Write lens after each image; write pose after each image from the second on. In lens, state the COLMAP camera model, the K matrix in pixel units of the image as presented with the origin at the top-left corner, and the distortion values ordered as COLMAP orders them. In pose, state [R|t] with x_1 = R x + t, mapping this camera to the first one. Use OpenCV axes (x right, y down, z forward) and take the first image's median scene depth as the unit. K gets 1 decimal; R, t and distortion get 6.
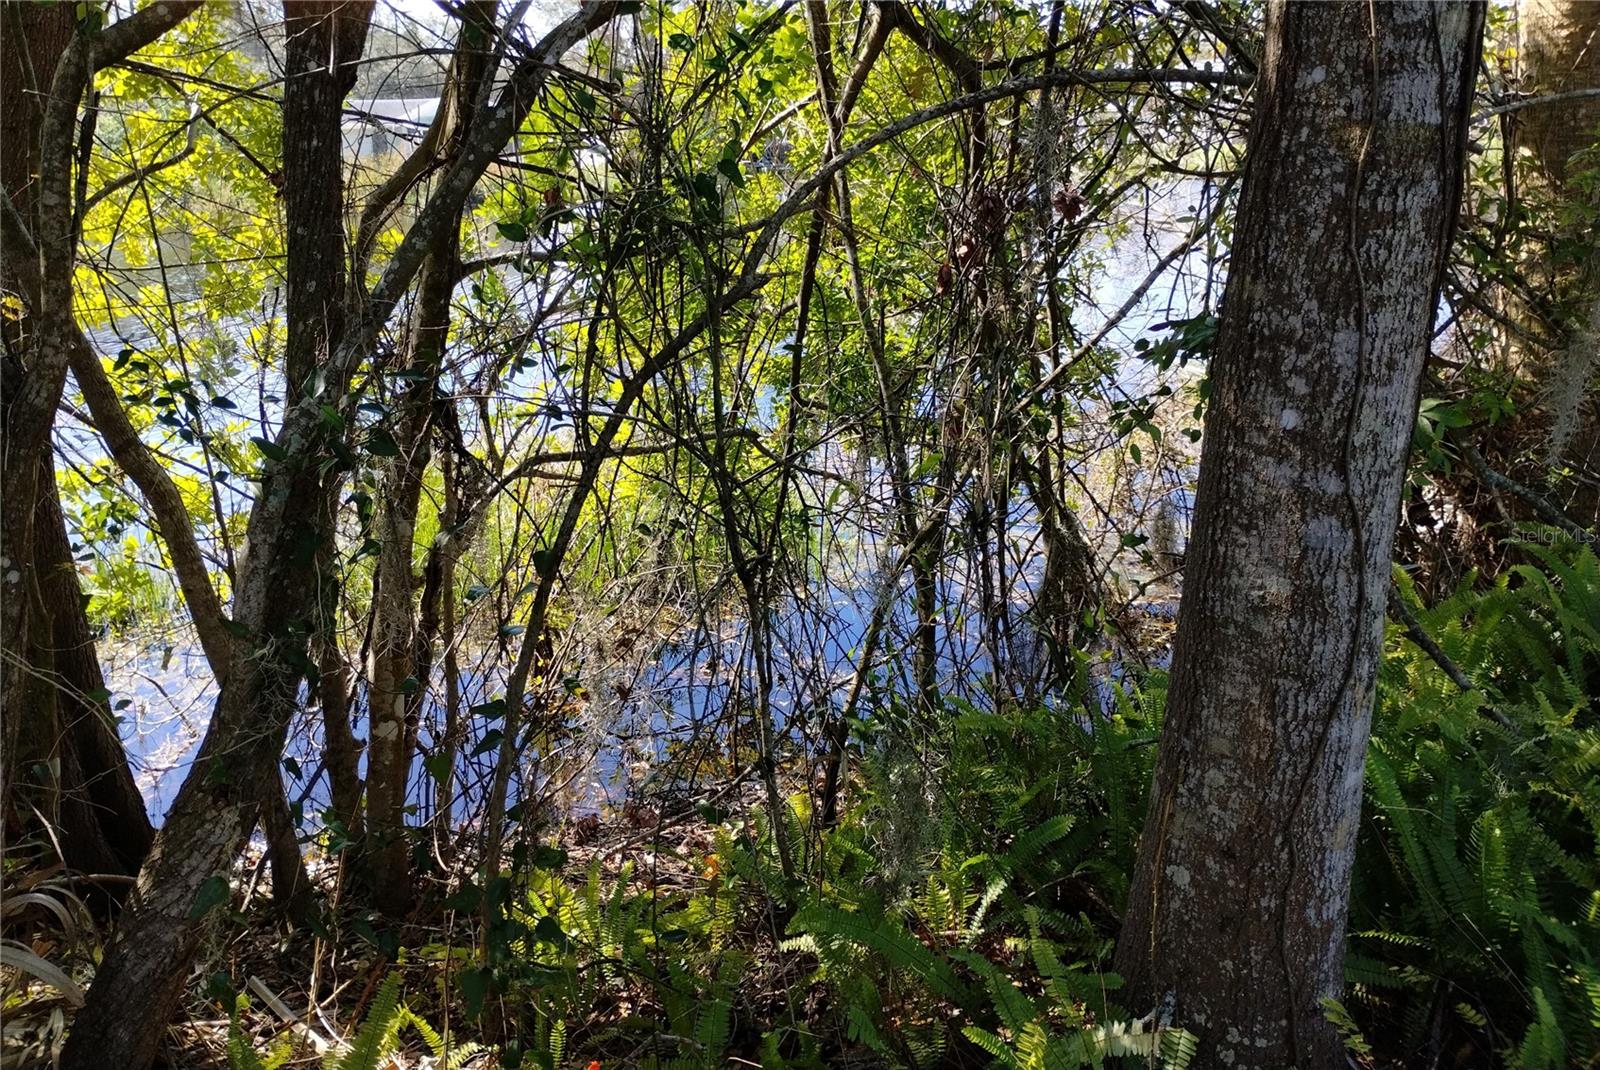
lens RADIAL K [[1309.0, 0, 799.3], [0, 1309.0, 530.2], [0, 0, 1]] dist [0.001808, -0.013427]
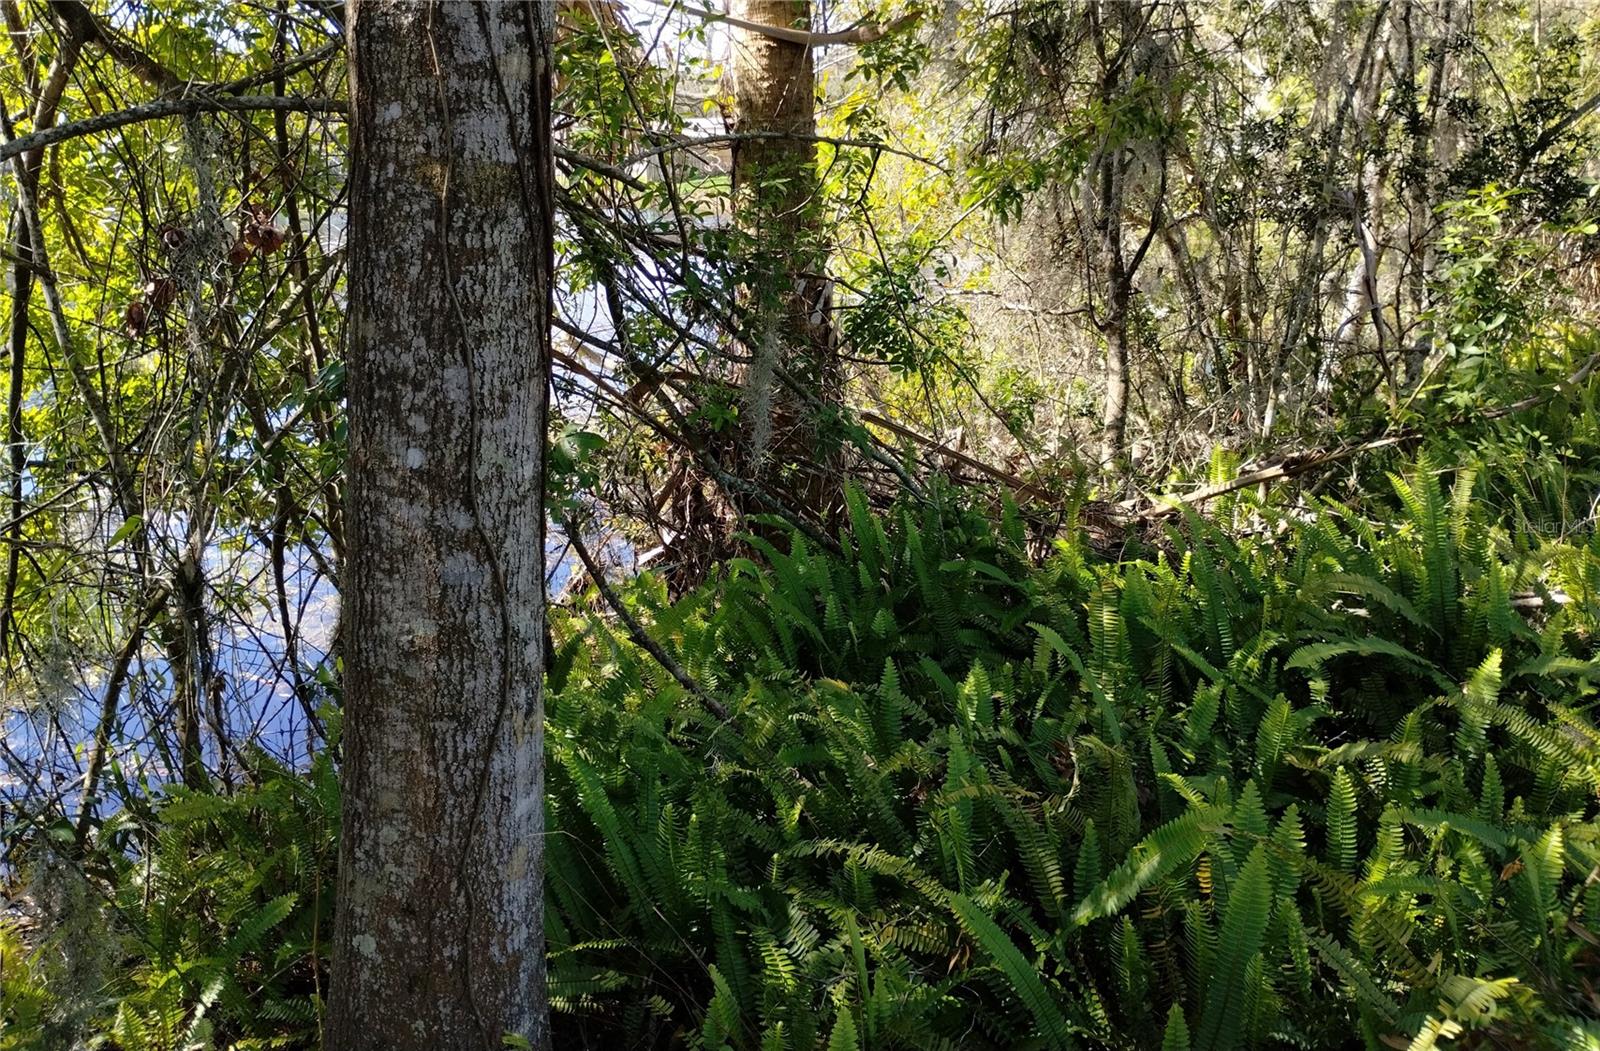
lens RADIAL K [[1304.4, 0, 800.4], [0, 1304.4, 529.6], [0, 0, 1]] dist [0.005495, -0.024649]
pose [[0.869398, -0.110759, 0.481539, 0.150176], [0.120841, 0.992620, 0.010138, -0.006638], [-0.479108, 0.049376, 0.876366, 0.004610]]
